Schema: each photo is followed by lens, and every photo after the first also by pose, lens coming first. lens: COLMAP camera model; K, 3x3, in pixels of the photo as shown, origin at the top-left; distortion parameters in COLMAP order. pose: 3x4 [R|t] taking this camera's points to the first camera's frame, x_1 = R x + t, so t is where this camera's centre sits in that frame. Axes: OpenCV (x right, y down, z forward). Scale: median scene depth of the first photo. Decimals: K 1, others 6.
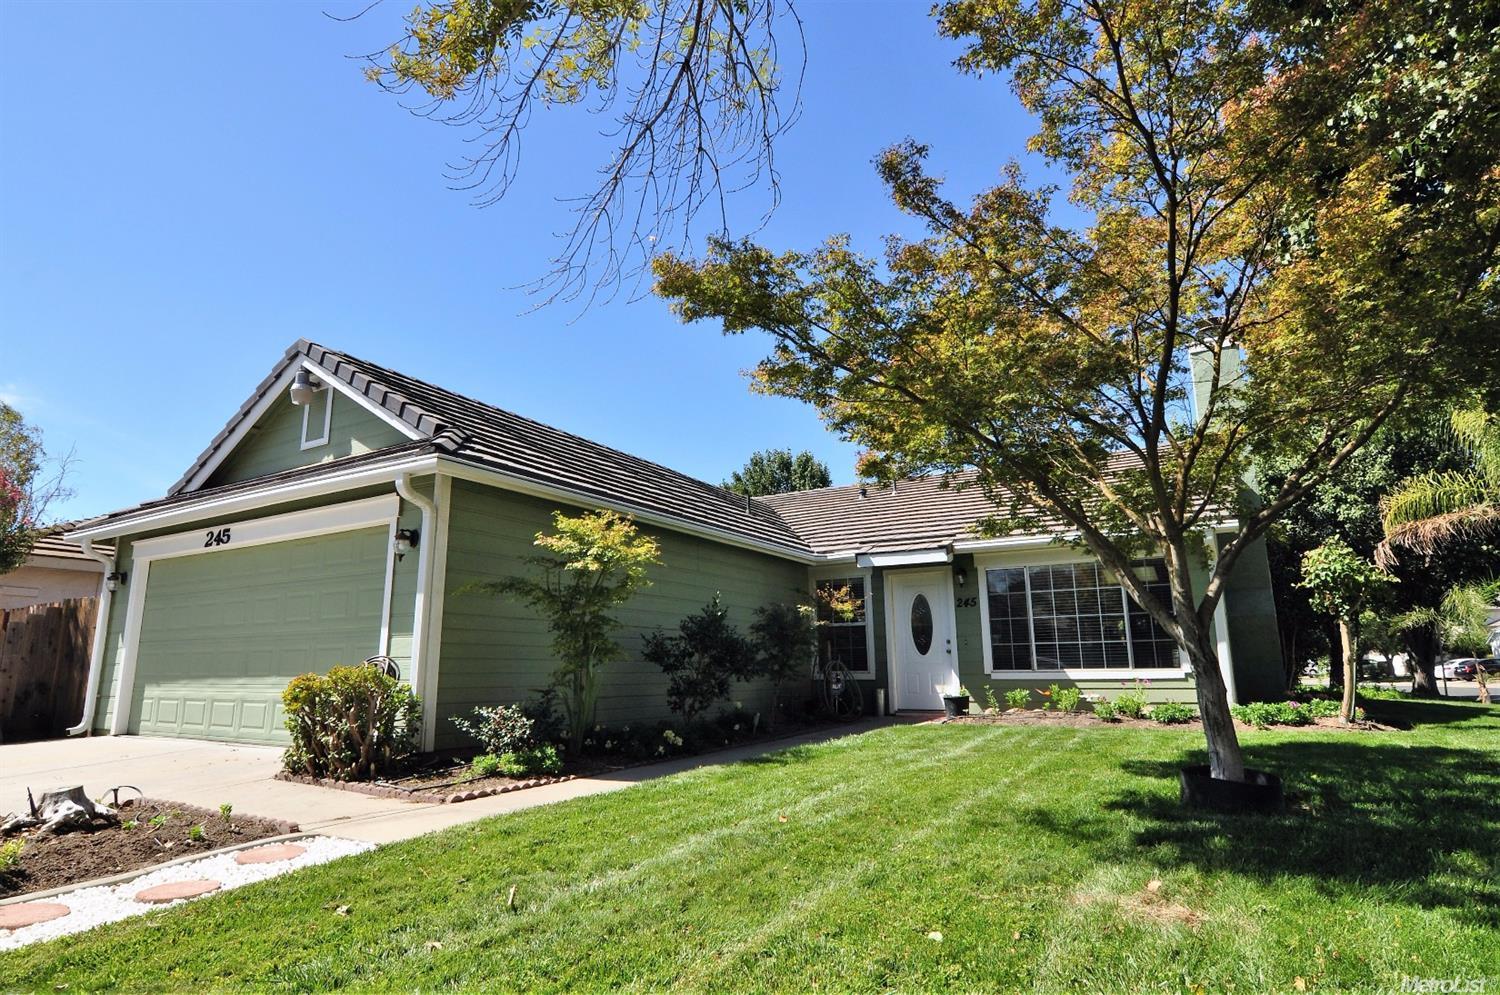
lens RADIAL K [[763.0, 0, 750.4], [0, 763.0, 498.6], [0, 0, 1]] dist [-0.021226, -0.001066]
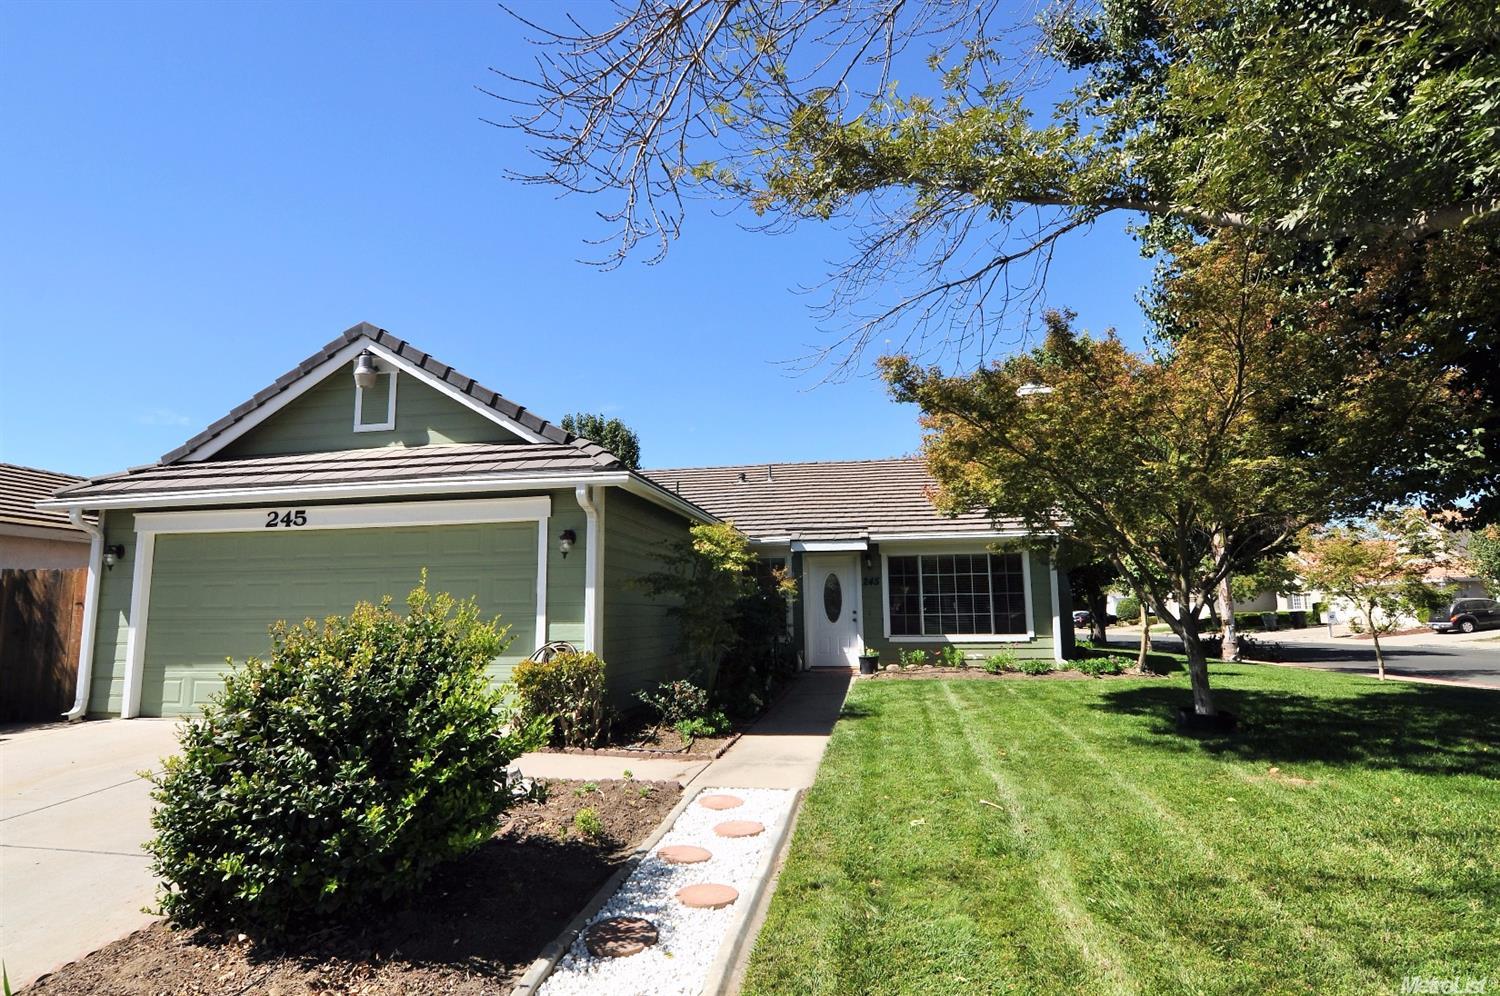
lens RADIAL K [[738.6, 0, 746.2], [0, 738.6, 503.2], [0, 0, 1]] dist [-0.001143, -0.028438]
pose [[0.942711, 0.047926, 0.330151, -0.407327], [-0.069472, 0.996134, 0.053766, -0.056211], [-0.326298, -0.073622, 0.942396, -0.095468]]
